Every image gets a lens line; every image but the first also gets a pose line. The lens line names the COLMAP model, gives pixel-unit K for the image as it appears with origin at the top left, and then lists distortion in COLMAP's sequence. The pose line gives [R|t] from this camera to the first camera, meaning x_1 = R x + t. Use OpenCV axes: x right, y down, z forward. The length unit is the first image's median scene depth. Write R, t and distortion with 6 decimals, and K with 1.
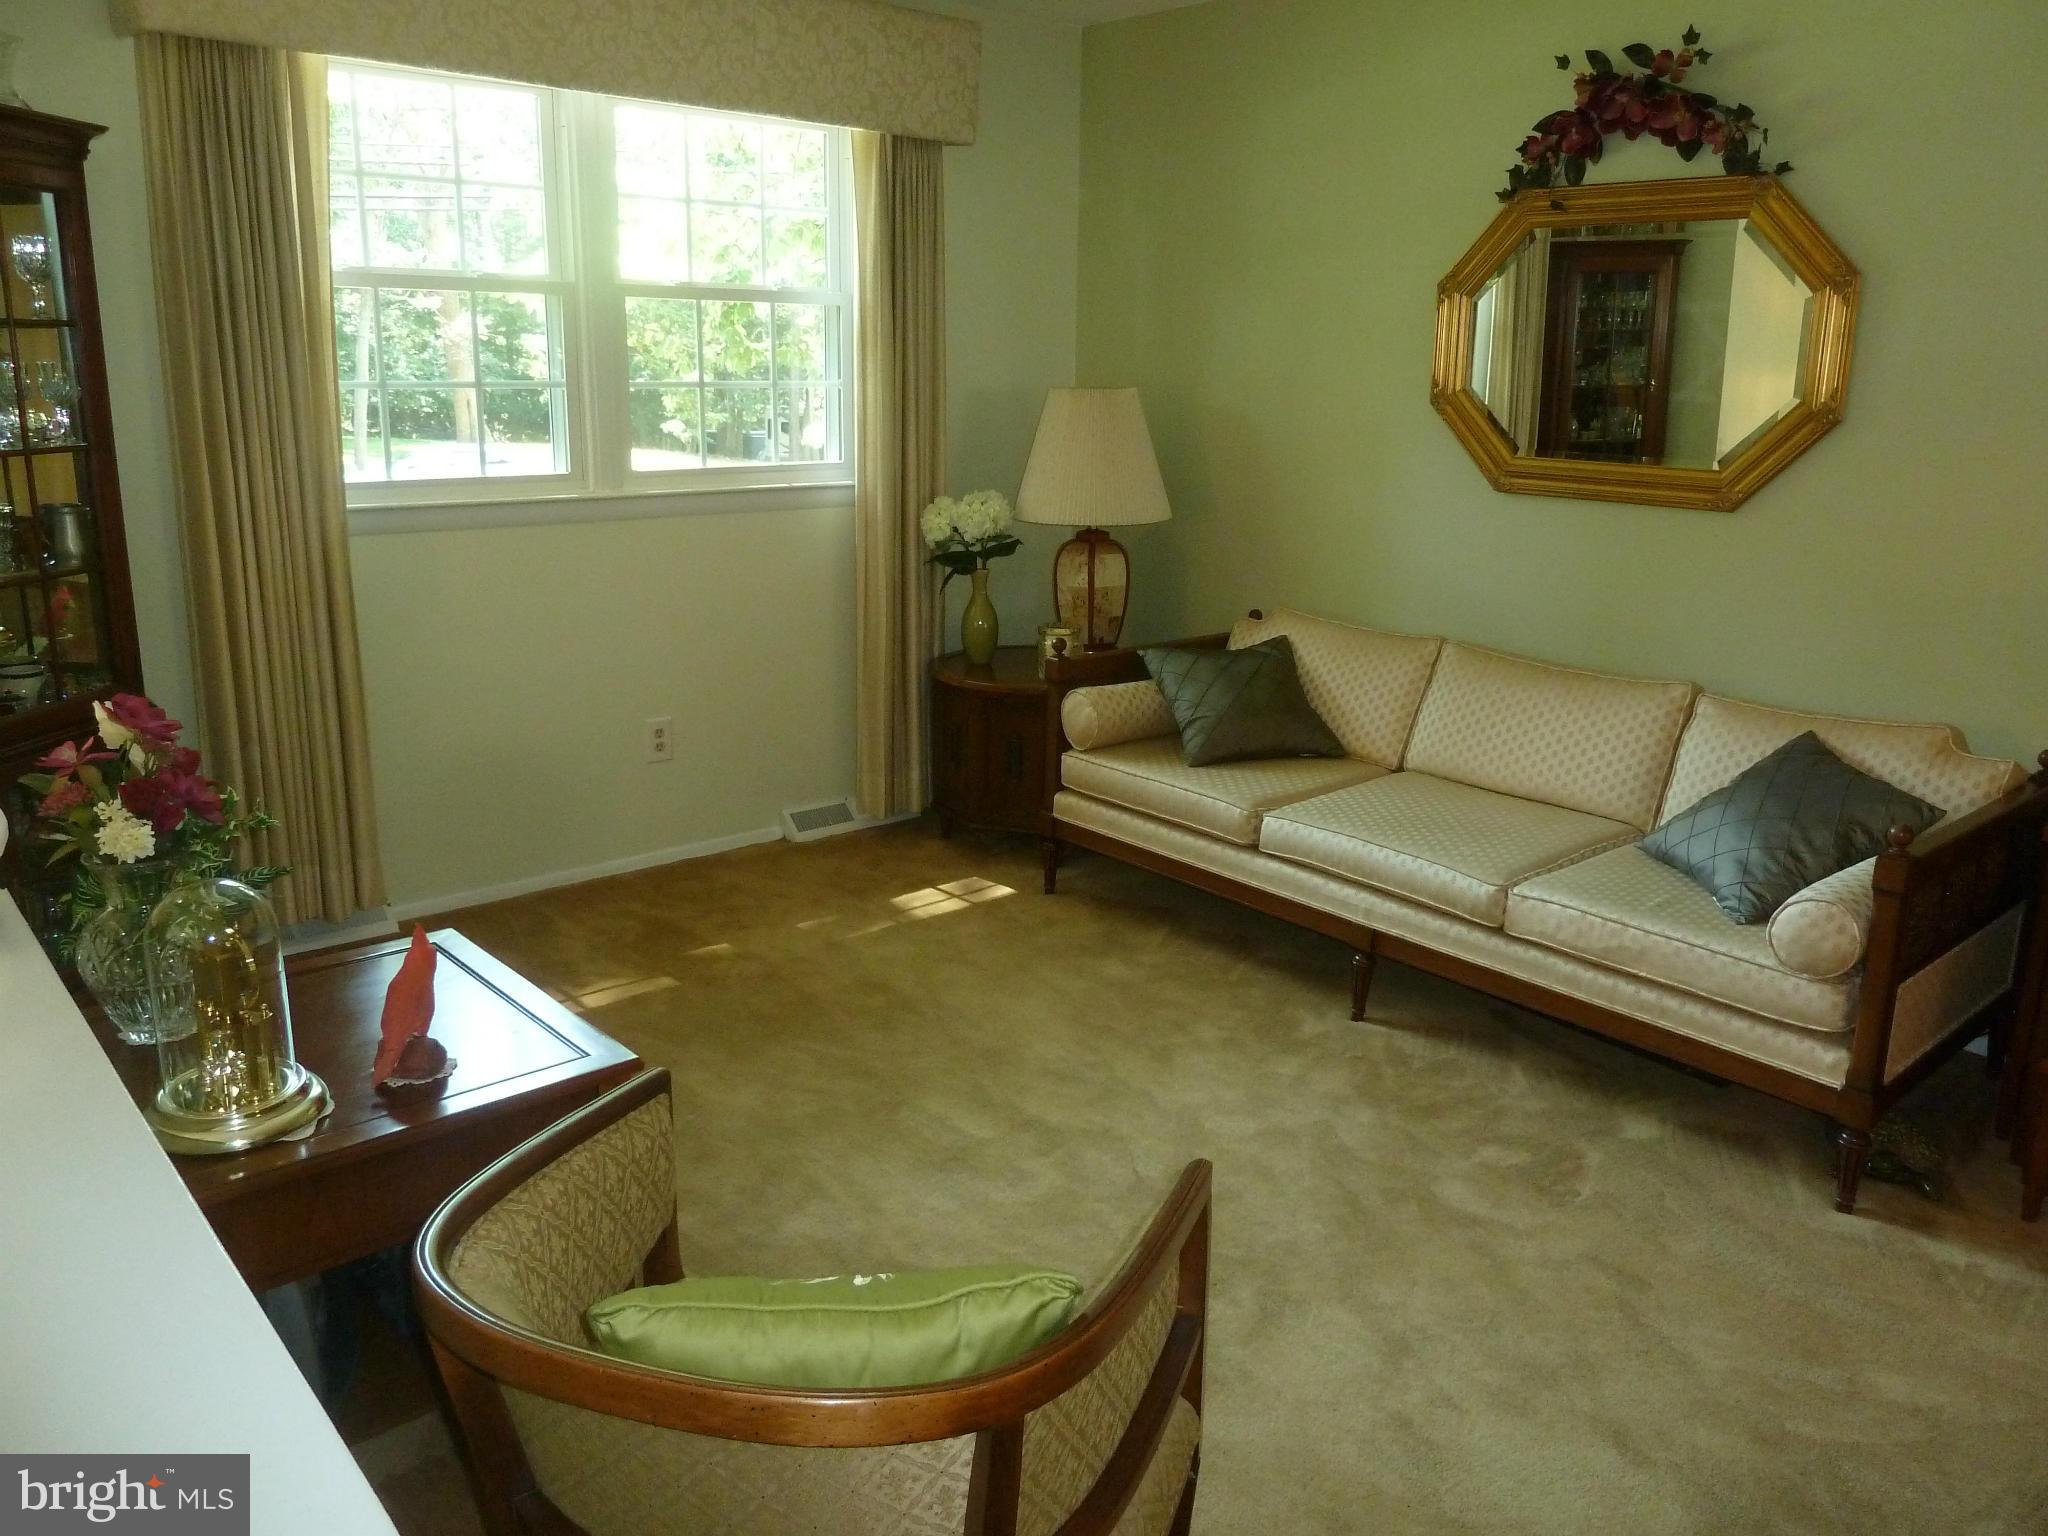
lens RADIAL K [[1530.3, 0, 1026.3], [0, 1530.3, 762.6], [0, 0, 1]] dist [-0.046498, 0.018431]
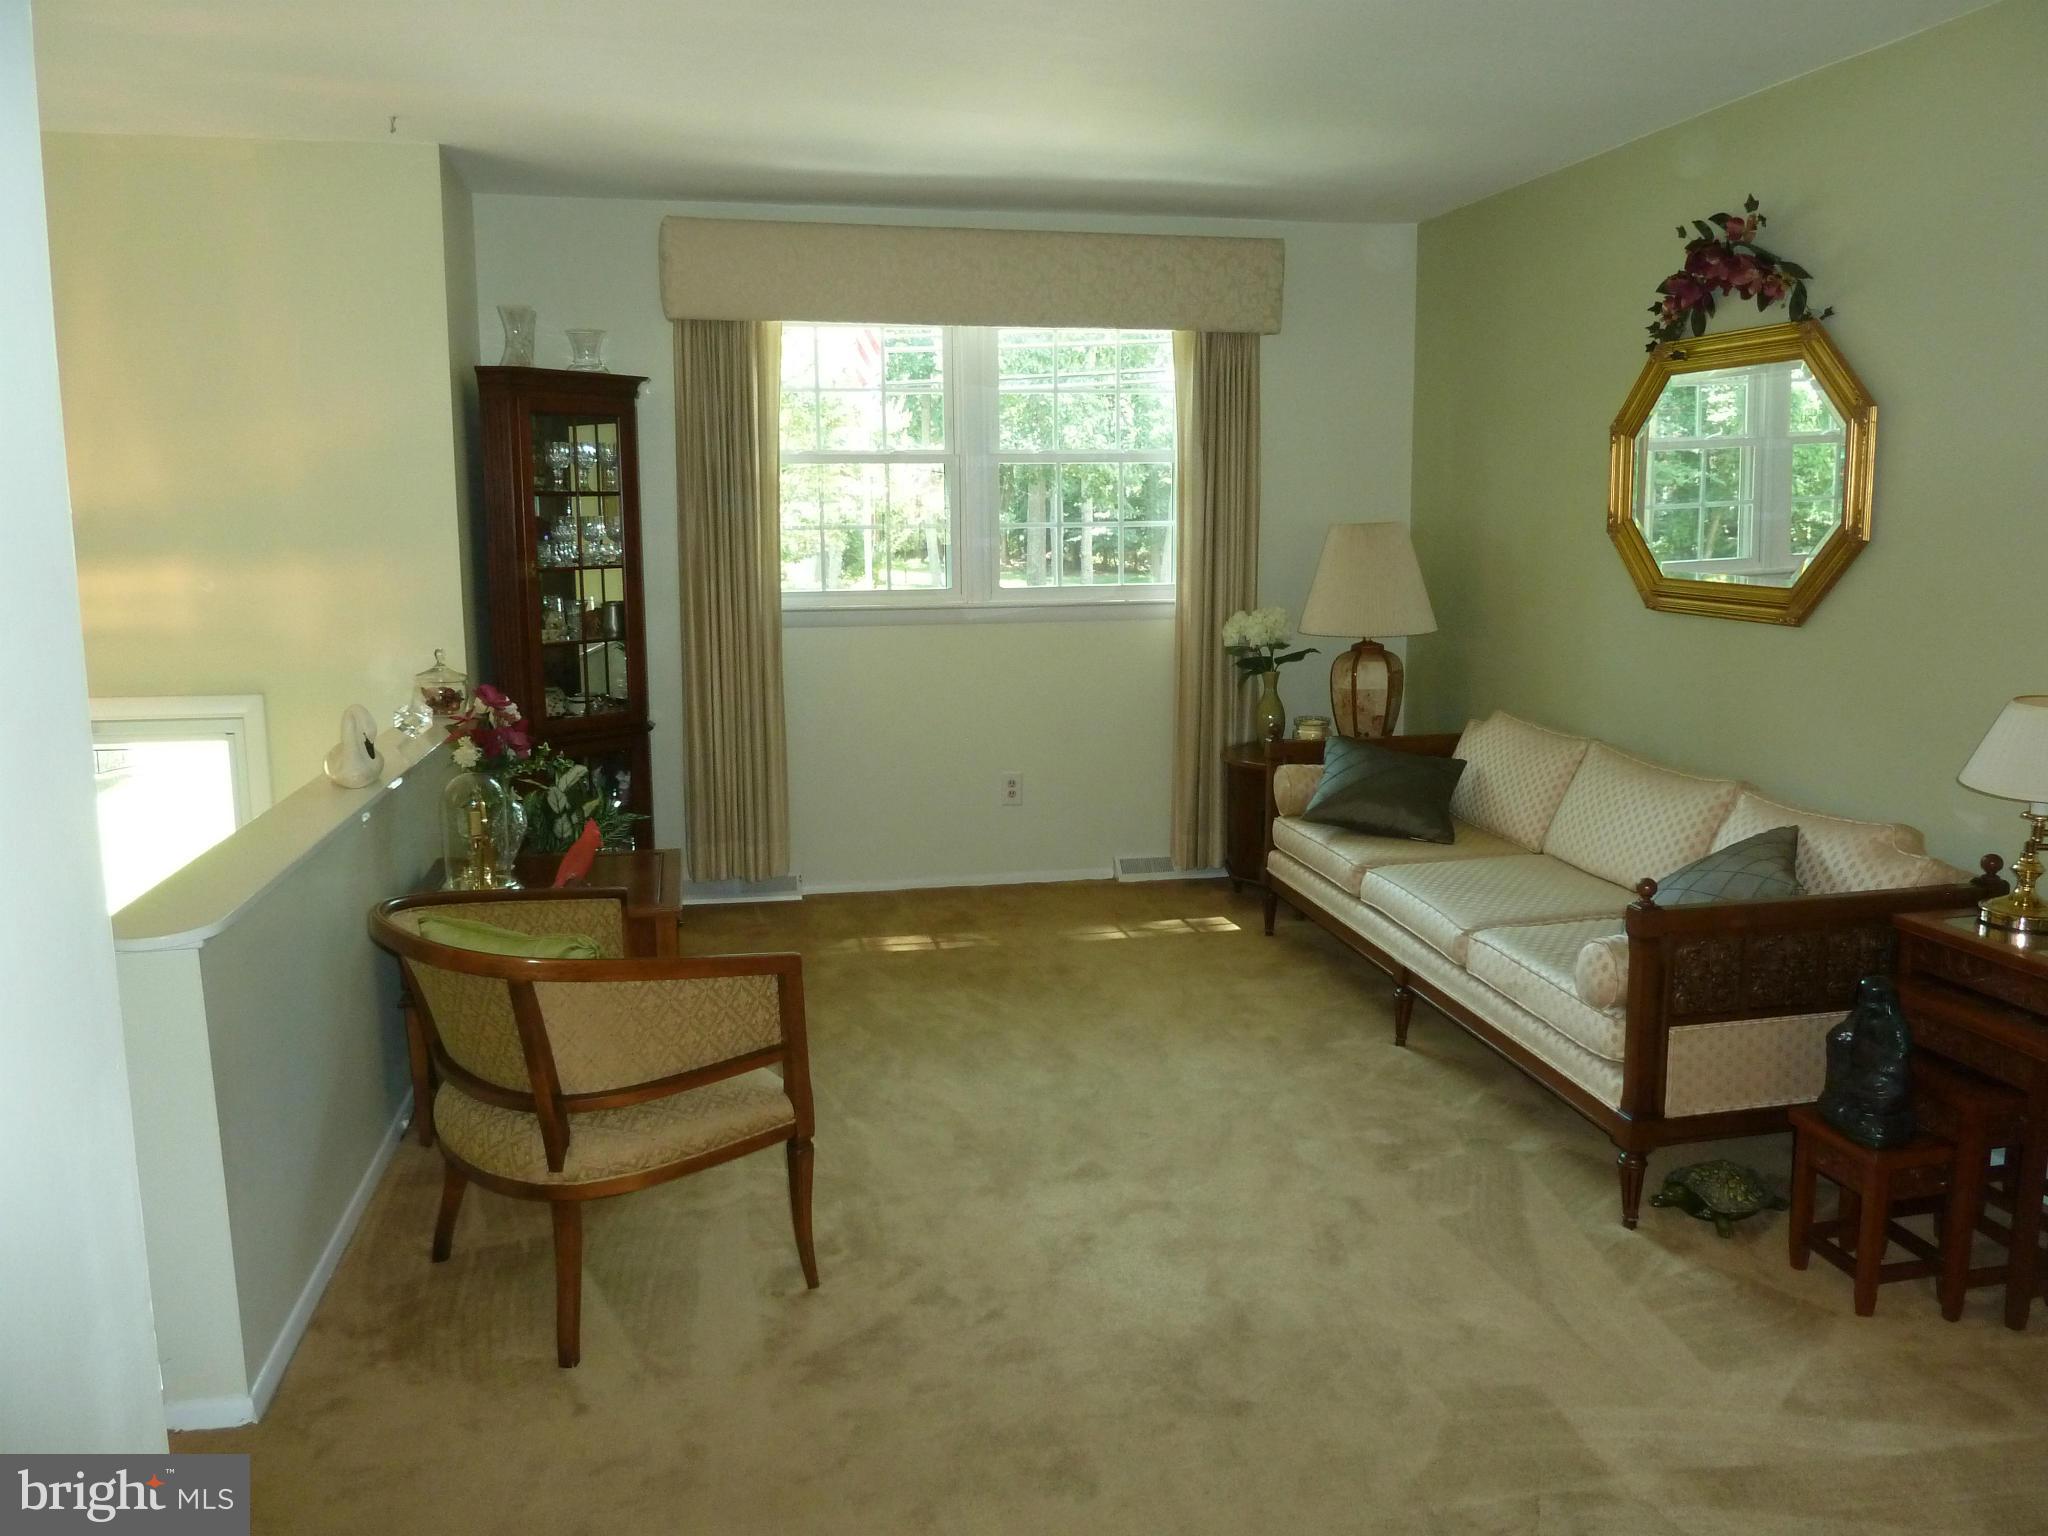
lens RADIAL K [[1530.3, 0, 1024.3], [0, 1530.3, 763.4], [0, 0, 1]] dist [-0.046498, 0.018431]
pose [[0.863640, 0.060926, -0.500415, 0.523412], [-0.105944, 0.992437, -0.062013, 0.054004], [0.492852, 0.106573, 0.863562, -0.178803]]
